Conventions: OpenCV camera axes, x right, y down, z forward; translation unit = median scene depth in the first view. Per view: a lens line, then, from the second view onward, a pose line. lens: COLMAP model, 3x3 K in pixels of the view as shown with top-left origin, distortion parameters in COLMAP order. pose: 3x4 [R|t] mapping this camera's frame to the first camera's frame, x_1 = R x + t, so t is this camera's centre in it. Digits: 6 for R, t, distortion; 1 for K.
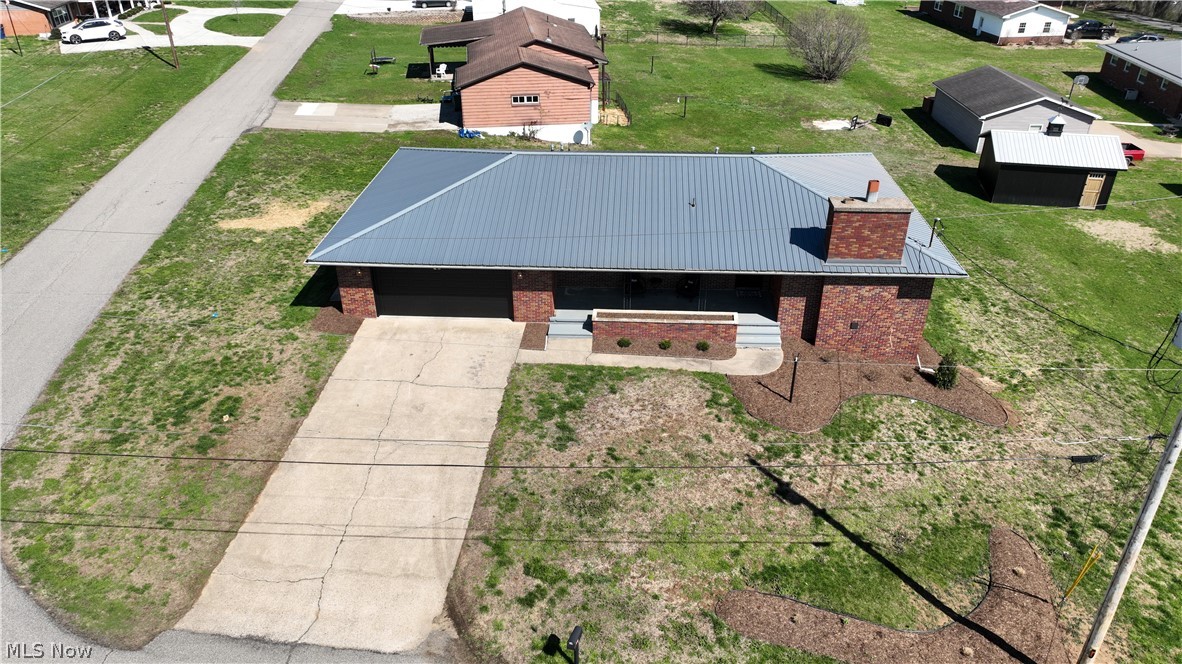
lens RADIAL K [[831.7, 0, 594.2], [0, 831.7, 334.2], [0, 0, 1]] dist [-0.007316, 0.028072]
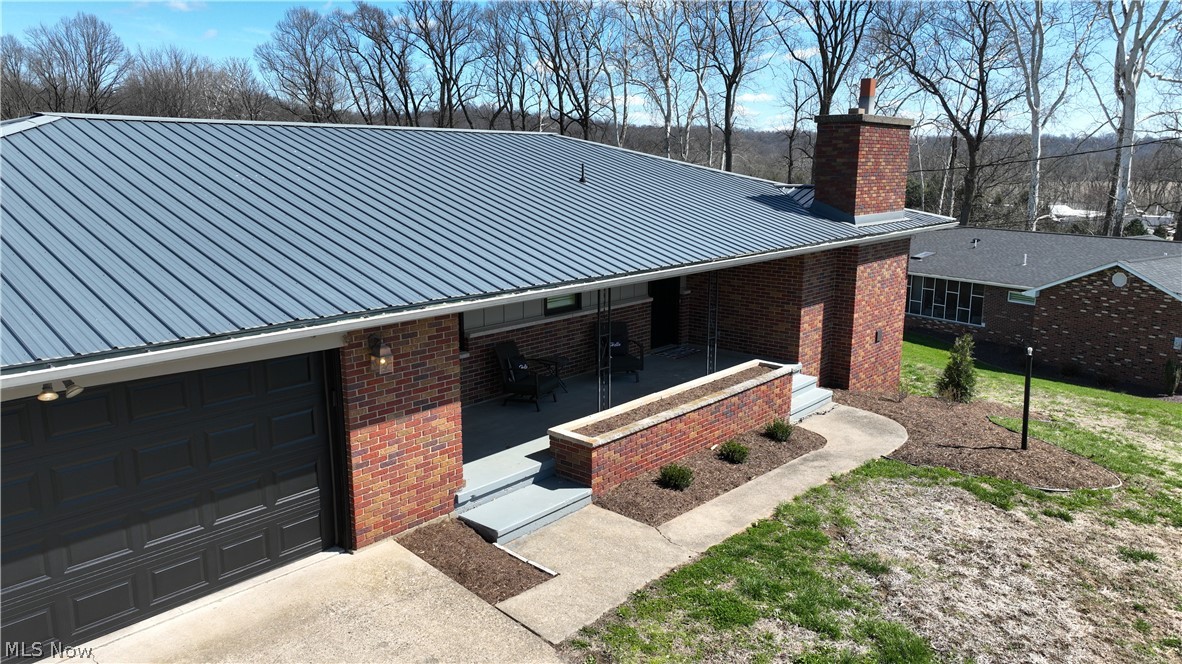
lens RADIAL K [[831.7, 0, 594.2], [0, 831.7, 334.2], [0, 0, 1]] dist [-0.007316, 0.028072]
pose [[0.618565, -0.157577, 0.769770, -0.247412], [0.390179, 0.911959, -0.126853, -0.014531], [-0.682010, 0.378815, 0.625589, 0.733011]]
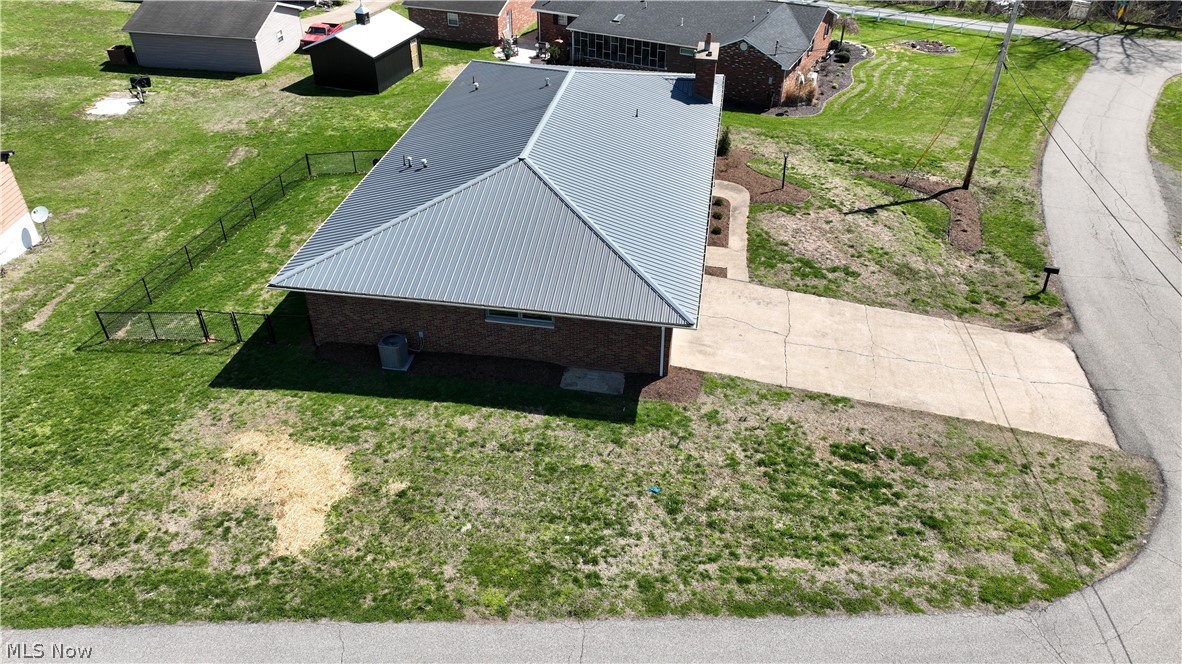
lens RADIAL K [[831.7, 0, 594.2], [0, 831.7, 334.2], [0, 0, 1]] dist [-0.007316, 0.028072]
pose [[0.114044, -0.574502, 0.810519, -0.965437], [0.486719, 0.743536, 0.458540, -0.476883], [-0.866082, 0.342202, 0.364417, 0.736077]]
